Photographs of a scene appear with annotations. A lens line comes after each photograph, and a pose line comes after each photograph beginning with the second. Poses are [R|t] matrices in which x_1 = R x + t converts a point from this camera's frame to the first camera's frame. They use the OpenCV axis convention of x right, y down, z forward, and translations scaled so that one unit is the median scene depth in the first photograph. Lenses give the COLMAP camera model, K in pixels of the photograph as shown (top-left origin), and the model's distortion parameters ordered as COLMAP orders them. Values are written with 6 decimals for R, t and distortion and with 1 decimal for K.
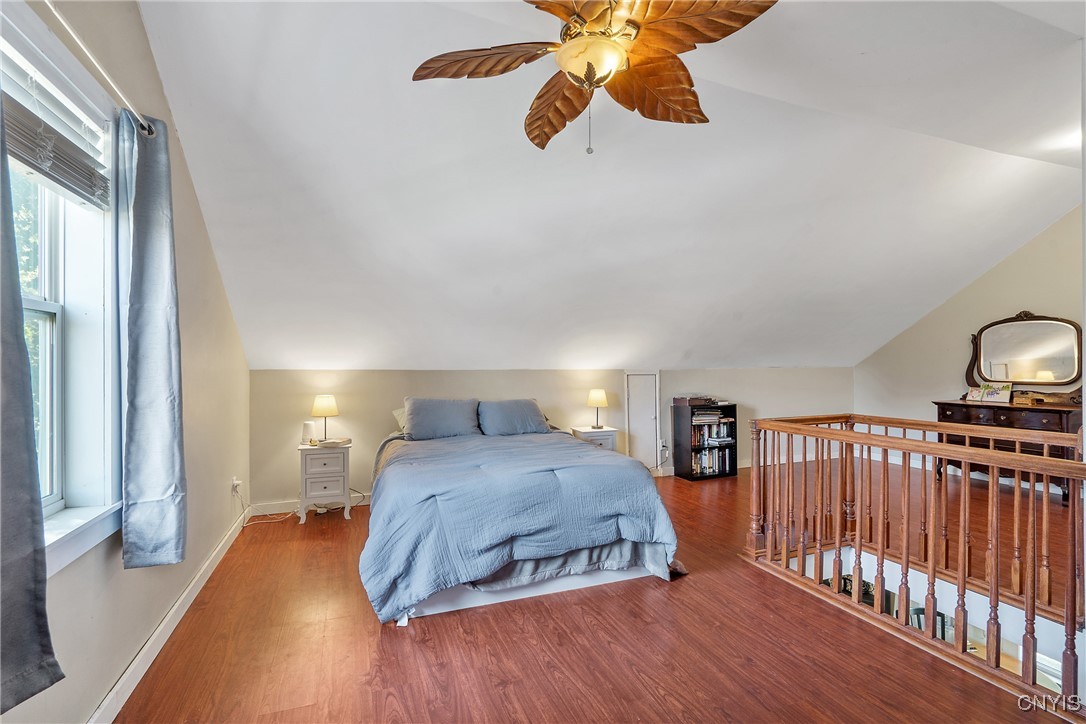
lens RADIAL K [[494.3, 0, 536.9], [0, 494.3, 366.0], [0, 0, 1]] dist [-0.004208, 0.001151]
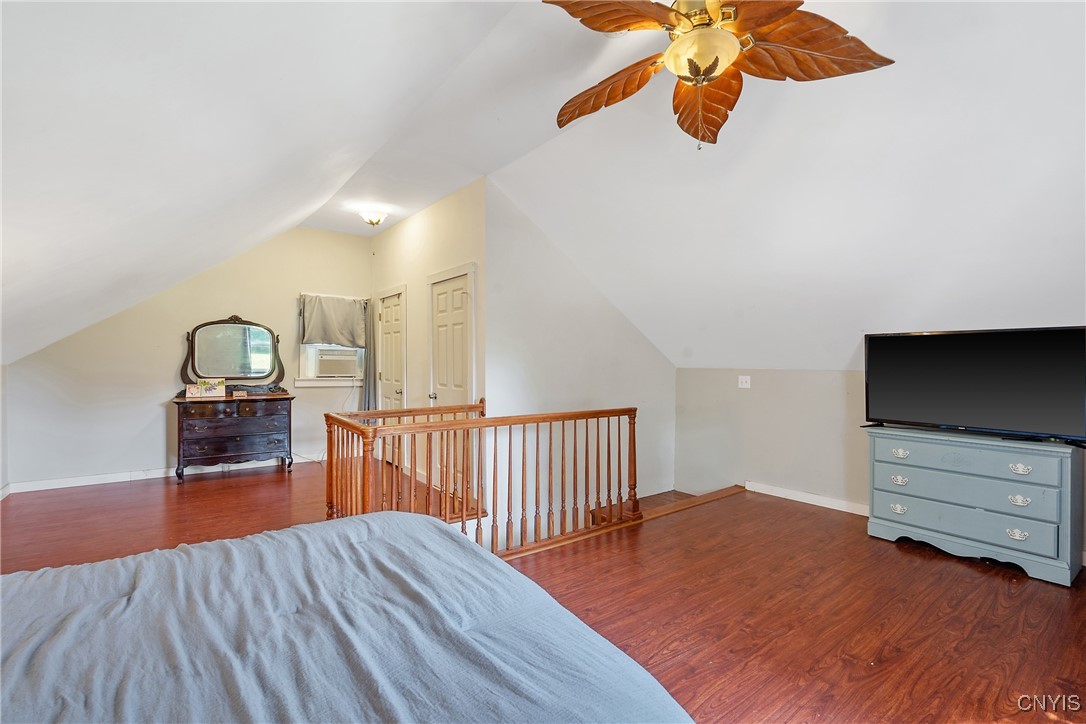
lens RADIAL K [[494.3, 0, 535.2], [0, 494.3, 360.2], [0, 0, 1]] dist [-0.004208, 0.001151]
pose [[-0.263593, 0.003313, 0.964628, -0.288579], [0.001008, 0.999995, -0.003159, -0.002760], [-0.964634, 0.000139, -0.263595, 0.598850]]
